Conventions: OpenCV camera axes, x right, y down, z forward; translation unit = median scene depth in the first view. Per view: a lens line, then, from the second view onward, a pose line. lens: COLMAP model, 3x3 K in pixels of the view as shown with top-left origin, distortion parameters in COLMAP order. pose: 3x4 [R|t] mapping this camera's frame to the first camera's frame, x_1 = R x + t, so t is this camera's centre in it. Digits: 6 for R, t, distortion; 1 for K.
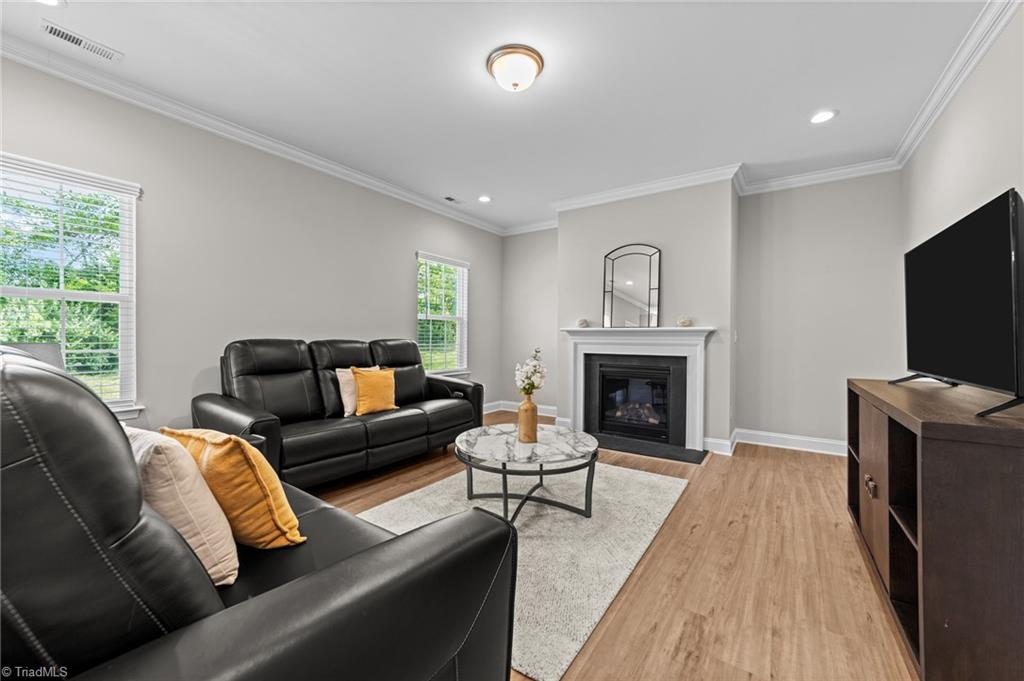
lens RADIAL K [[388.3, 0, 512.0], [0, 388.3, 340.5], [0, 0, 1]] dist [-0.013340, -0.000116]
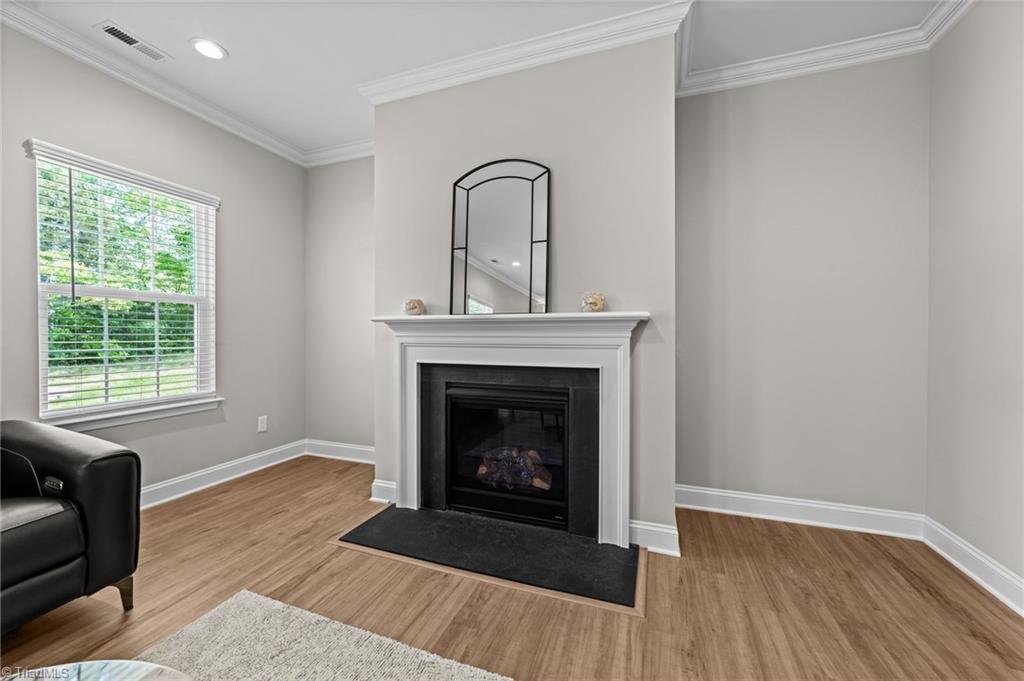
lens RADIAL K [[399.6, 0, 509.8], [0, 399.6, 335.9], [0, 0, 1]] dist [-0.020177, 0.011502]
pose [[0.967530, -0.008881, 0.252601, 0.188129], [0.009011, 0.999959, 0.000644, -0.004194], [-0.252597, 0.001653, 0.967570, 0.481256]]
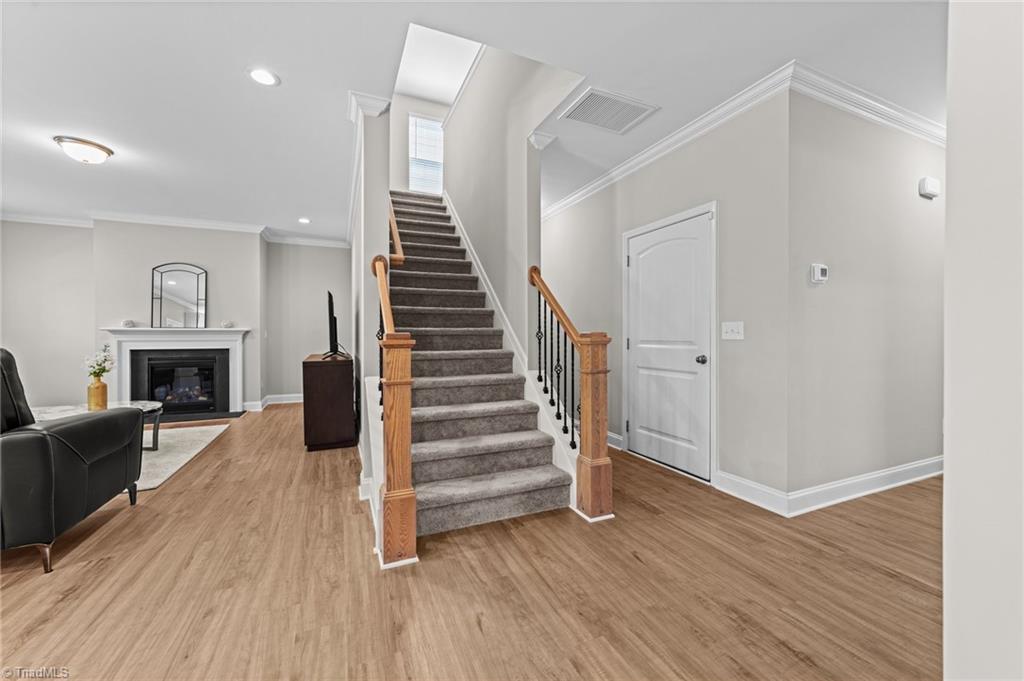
lens RADIAL K [[399.6, 0, 509.8], [0, 399.6, 335.9], [0, 0, 1]] dist [-0.020177, 0.011502]
pose [[0.527498, -0.009126, 0.849507, -0.241974], [0.012736, 0.999915, 0.002833, 0.003254], [-0.849461, 0.009325, 0.527570, -0.641403]]
